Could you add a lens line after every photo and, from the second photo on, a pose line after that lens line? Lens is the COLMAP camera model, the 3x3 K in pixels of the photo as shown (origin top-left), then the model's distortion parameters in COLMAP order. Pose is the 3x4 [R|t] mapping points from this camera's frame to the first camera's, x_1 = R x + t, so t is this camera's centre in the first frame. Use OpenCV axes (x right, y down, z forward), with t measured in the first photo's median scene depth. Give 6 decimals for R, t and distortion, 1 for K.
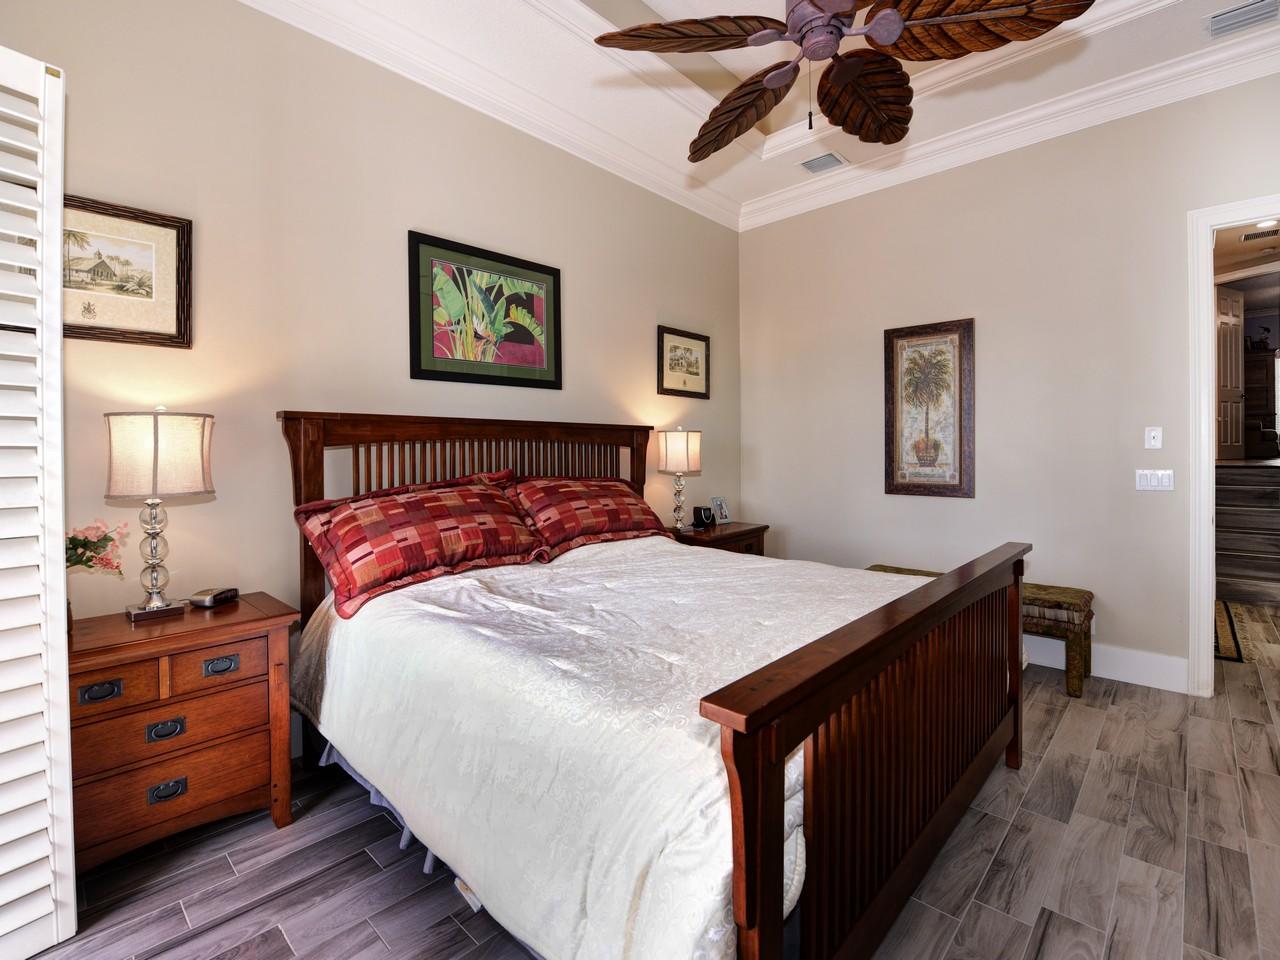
lens RADIAL K [[579.0, 0, 640.1], [0, 579.0, 469.5], [0, 0, 1]] dist [-0.022805, -0.000139]
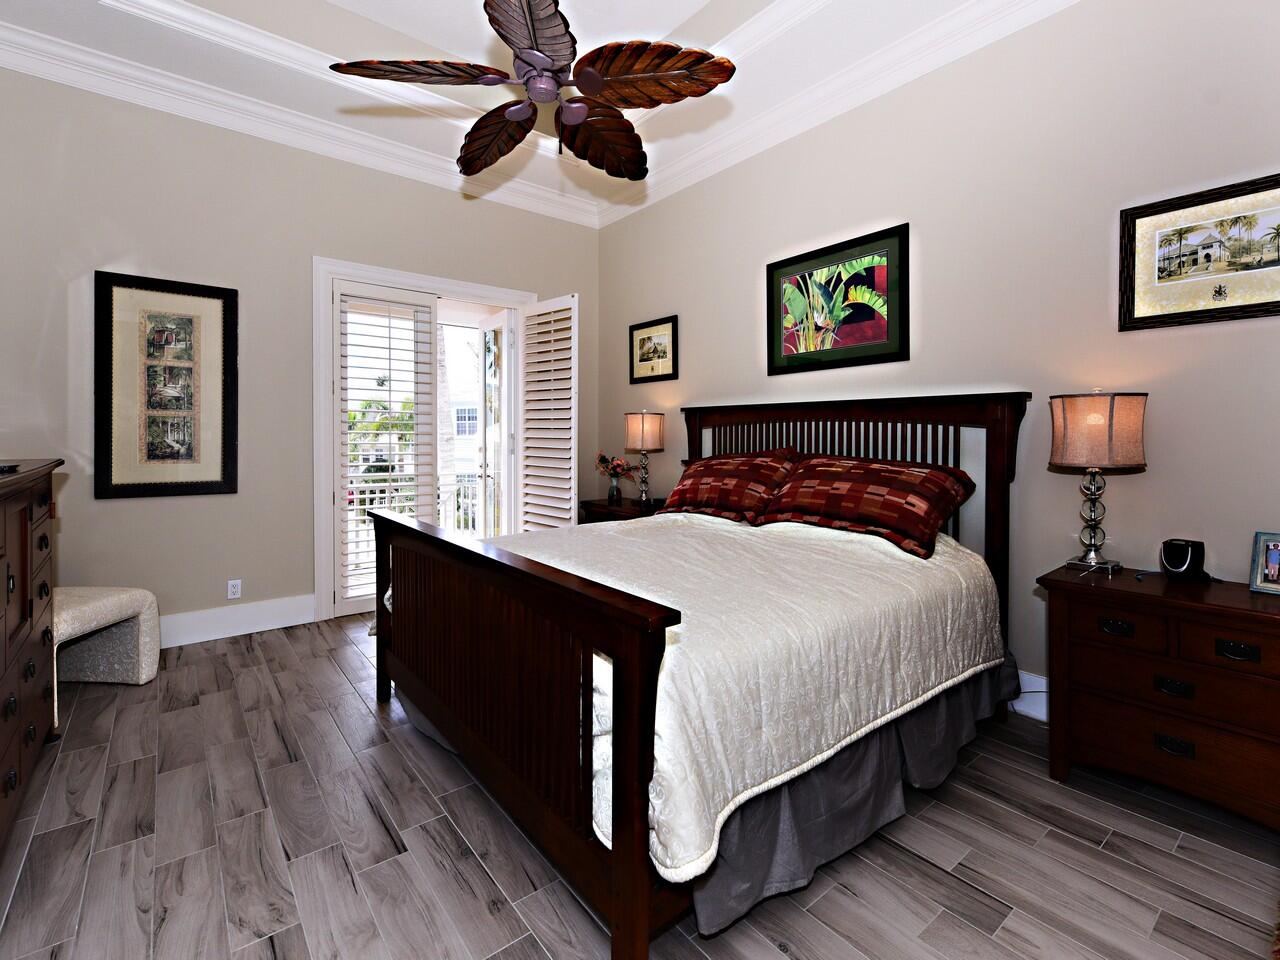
lens RADIAL K [[588.0, 0, 633.2], [0, 588.0, 455.2], [0, 0, 1]] dist [-0.003285, -0.000554]
pose [[-0.137297, 0.034040, -0.989945, 0.909137], [-0.039221, 0.998439, 0.039772, -0.015364], [0.989753, 0.044287, -0.135748, 0.810756]]
